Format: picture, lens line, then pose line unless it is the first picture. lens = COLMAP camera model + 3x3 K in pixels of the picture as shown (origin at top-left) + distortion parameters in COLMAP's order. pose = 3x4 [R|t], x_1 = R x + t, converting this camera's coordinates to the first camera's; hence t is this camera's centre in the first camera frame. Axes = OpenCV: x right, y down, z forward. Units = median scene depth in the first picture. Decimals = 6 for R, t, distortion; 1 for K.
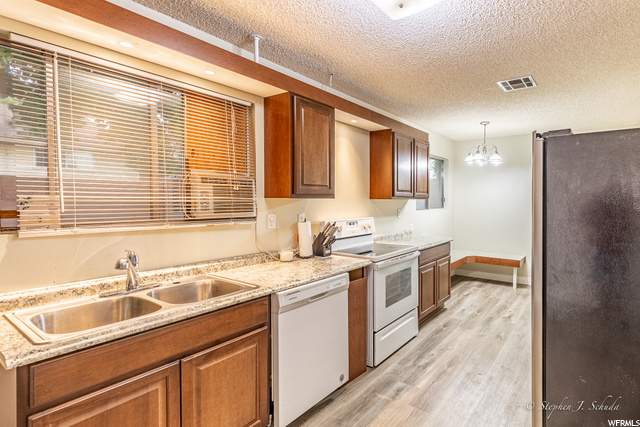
lens RADIAL K [[304.1, 0, 360.3], [0, 304.1, 205.1], [0, 0, 1]] dist [0.002323, 0.000327]
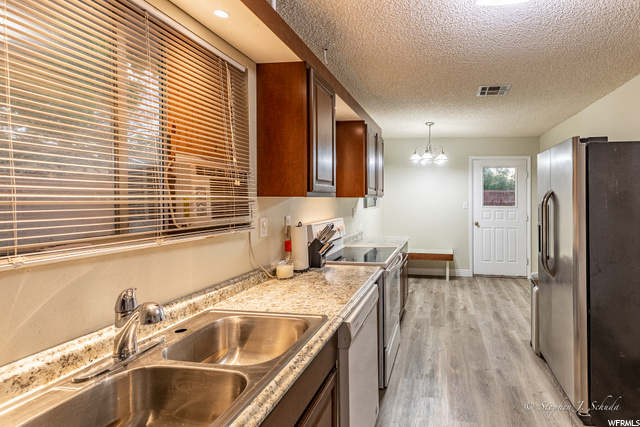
lens RADIAL K [[320.3, 0, 369.5], [0, 320.3, 197.9], [0, 0, 1]] dist [0.003401, -0.000395]
pose [[0.911631, -0.002460, 0.411001, -0.397479], [0.008885, 0.999866, -0.013723, -0.007216], [-0.410913, 0.016162, 0.911531, 0.170166]]
